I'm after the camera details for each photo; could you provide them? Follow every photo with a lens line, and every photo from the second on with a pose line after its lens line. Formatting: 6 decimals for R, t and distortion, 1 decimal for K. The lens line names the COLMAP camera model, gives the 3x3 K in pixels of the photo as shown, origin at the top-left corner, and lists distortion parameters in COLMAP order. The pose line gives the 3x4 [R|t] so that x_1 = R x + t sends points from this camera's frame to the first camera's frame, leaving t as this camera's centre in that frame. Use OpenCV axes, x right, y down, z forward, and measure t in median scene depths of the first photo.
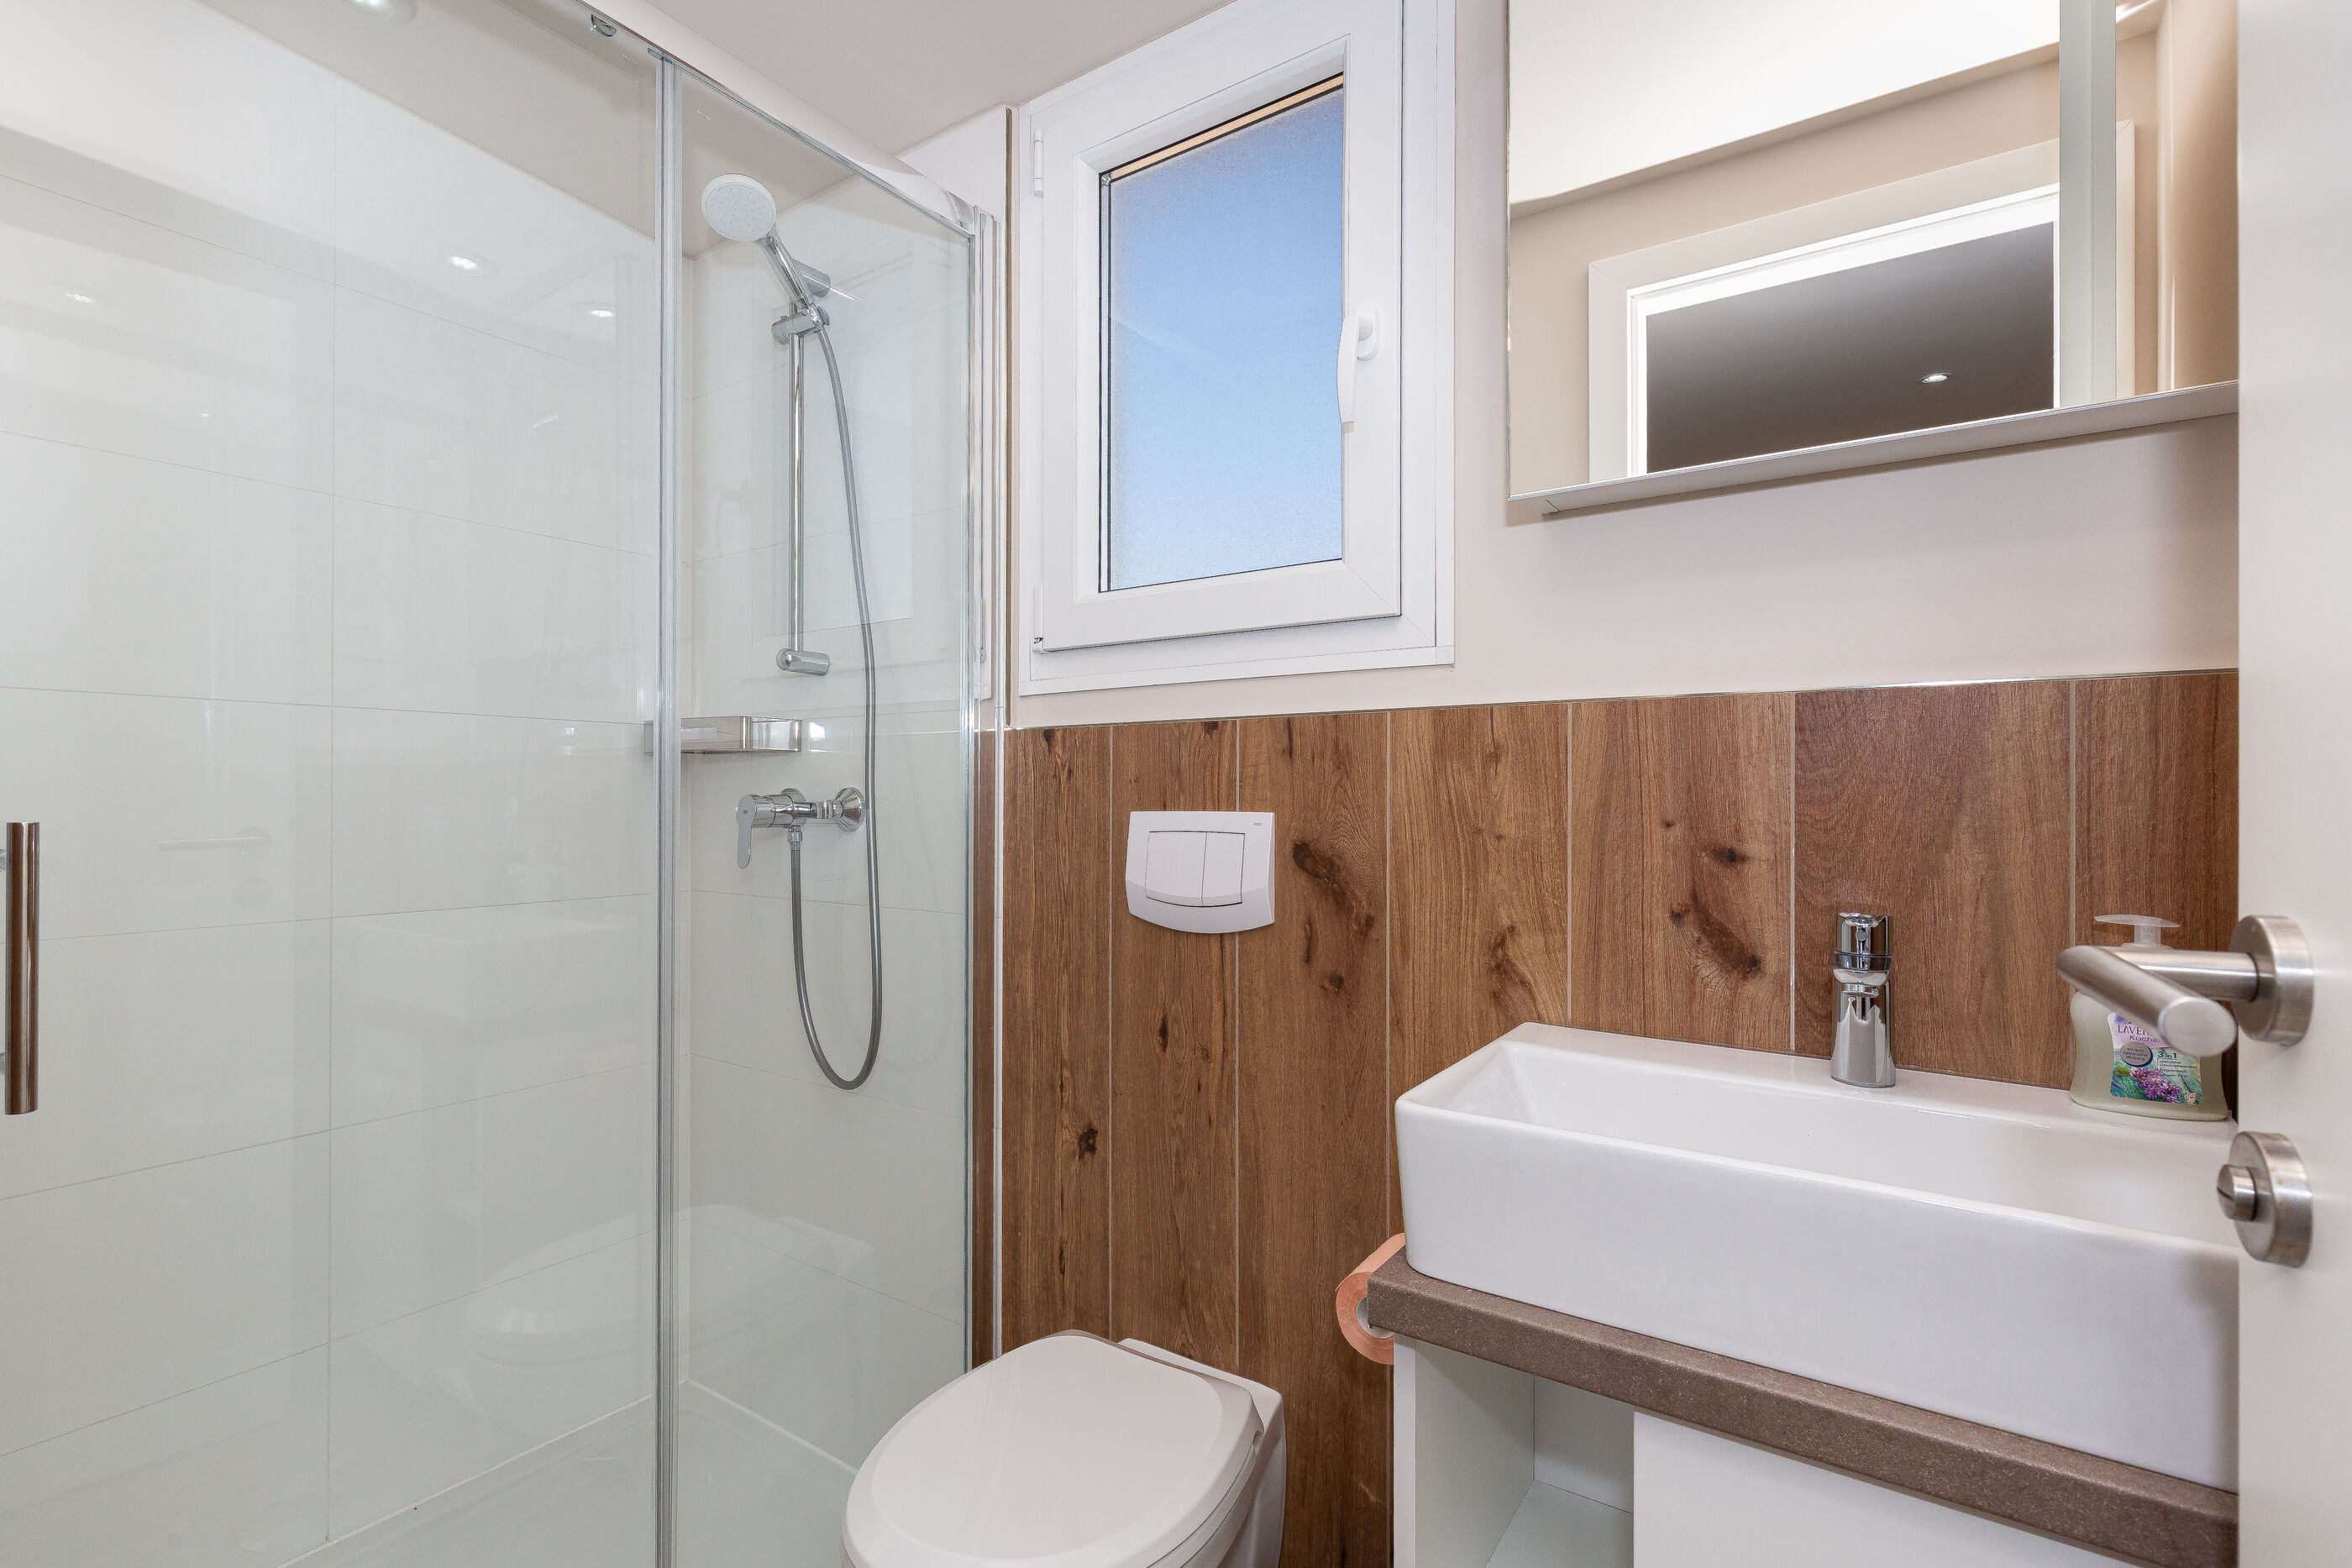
lens RADIAL K [[1083.9, 0, 1179.2], [0, 1083.9, 770.4], [0, 0, 1]] dist [0.003824, -0.001542]
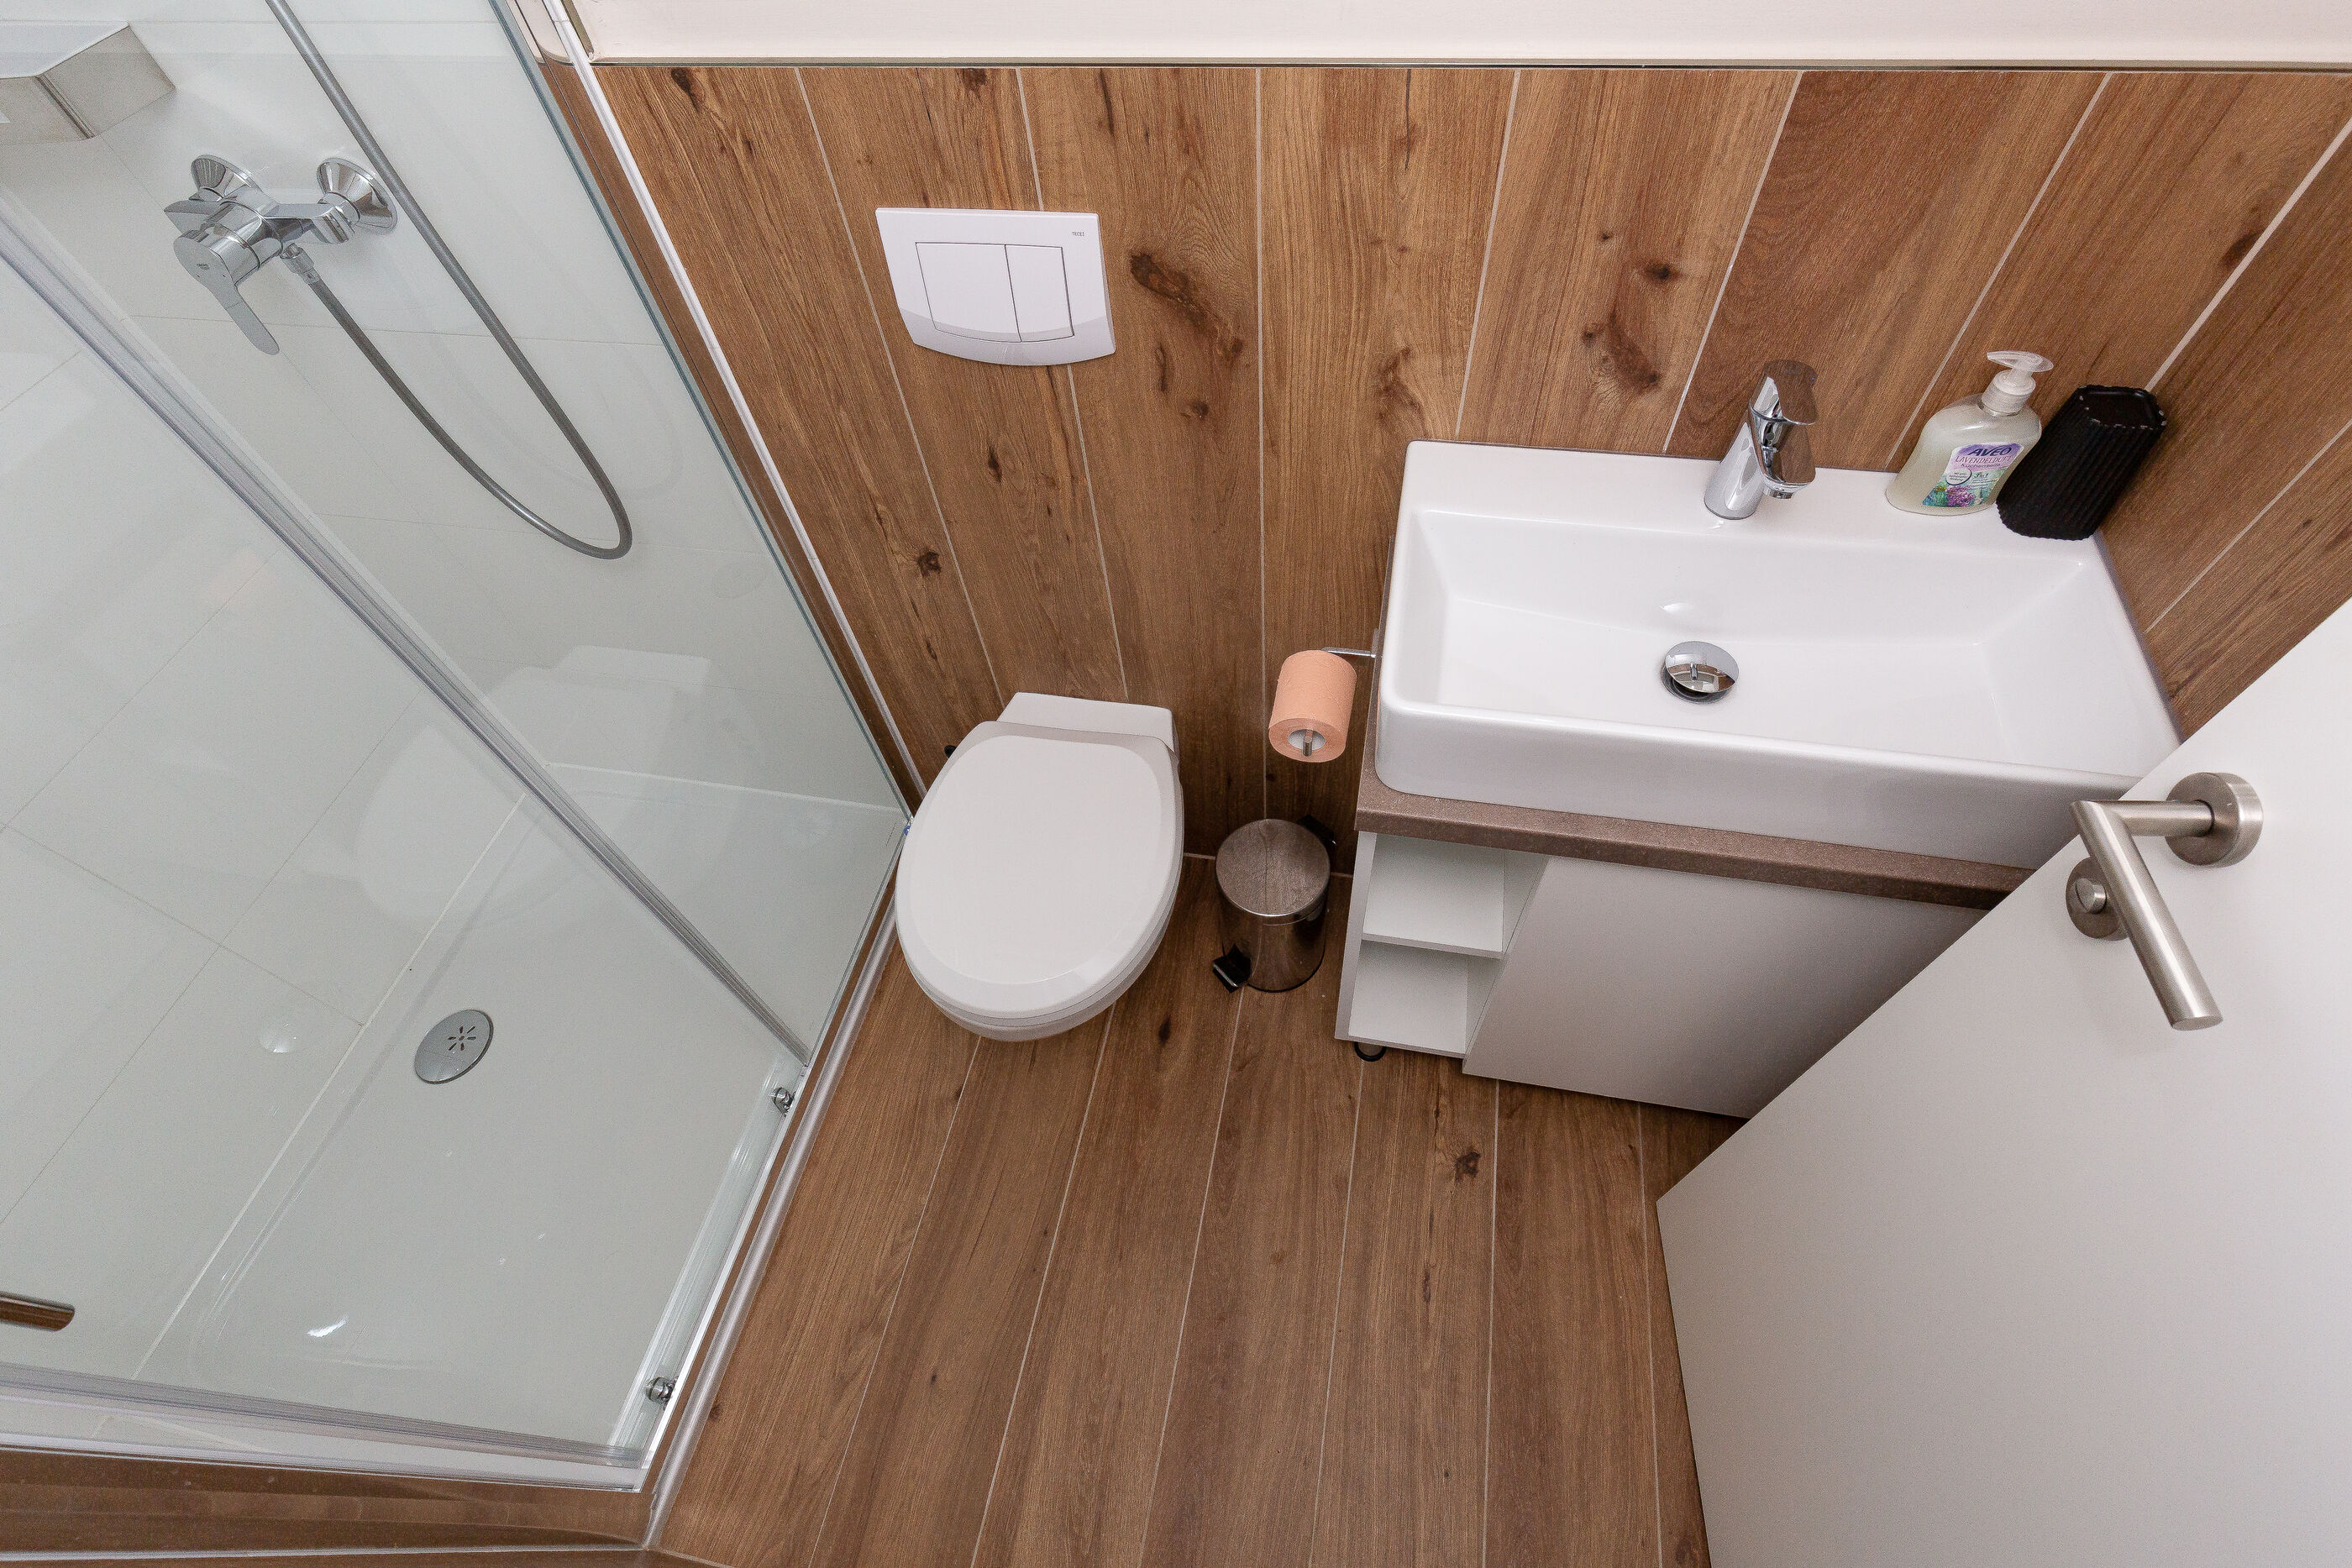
lens RADIAL K [[1083.9, 0, 1172.0], [0, 1083.9, 783.8], [0, 0, 1]] dist [0.003824, -0.001542]
pose [[0.915948, -0.361088, 0.175082, -0.141104], [0.059589, 0.553836, 0.830491, -0.369417], [-0.396847, -0.750254, 0.528802, 0.297861]]
